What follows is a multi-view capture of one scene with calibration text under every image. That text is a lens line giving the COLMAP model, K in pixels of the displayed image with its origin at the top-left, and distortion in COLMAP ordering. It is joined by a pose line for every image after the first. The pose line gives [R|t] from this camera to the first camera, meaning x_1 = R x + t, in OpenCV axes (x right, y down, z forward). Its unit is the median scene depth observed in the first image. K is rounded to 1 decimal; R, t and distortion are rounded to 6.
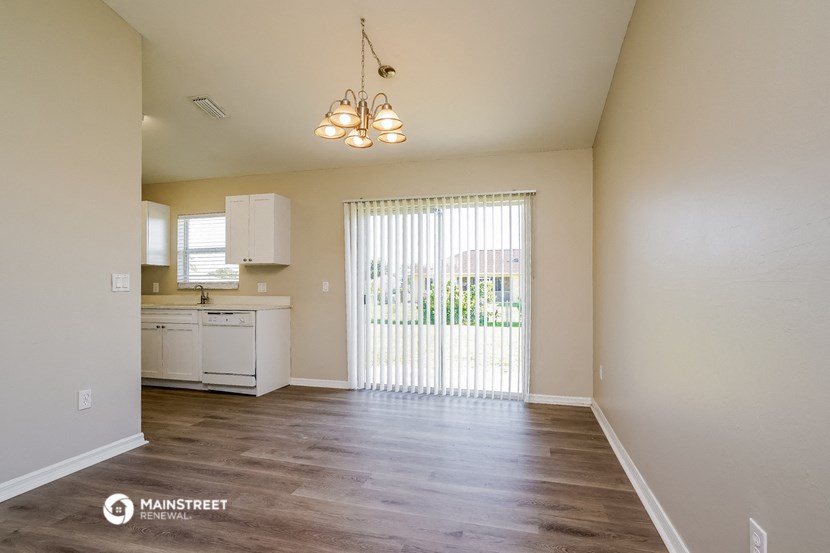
lens RADIAL K [[413.0, 0, 413.5], [0, 413.0, 293.0], [0, 0, 1]] dist [-0.001247, 0.002252]
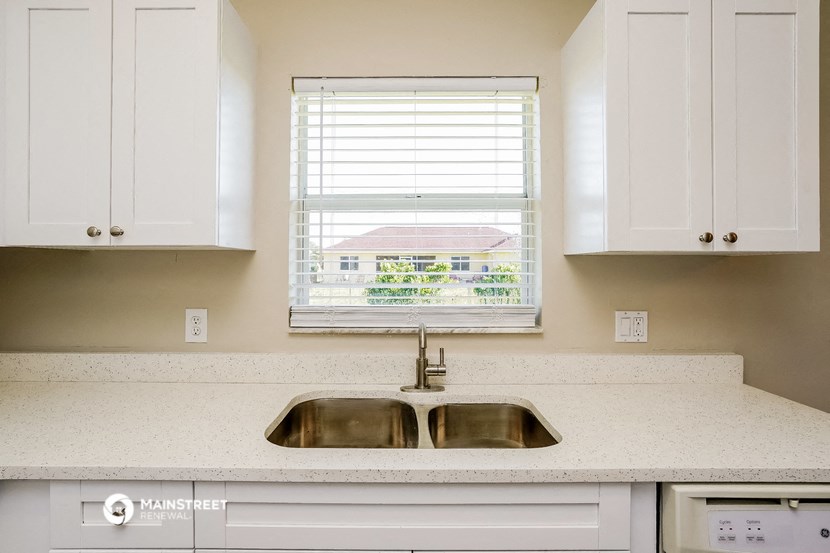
lens RADIAL K [[417.2, 0, 415.0], [0, 417.2, 276.5], [0, 0, 1]] dist [-0.001733, 0.001417]
pose [[0.961965, 0.001791, 0.273166, -0.567996], [-0.001321, 0.999997, -0.001904, -0.047582], [-0.273169, 0.001471, 0.961965, 0.695806]]
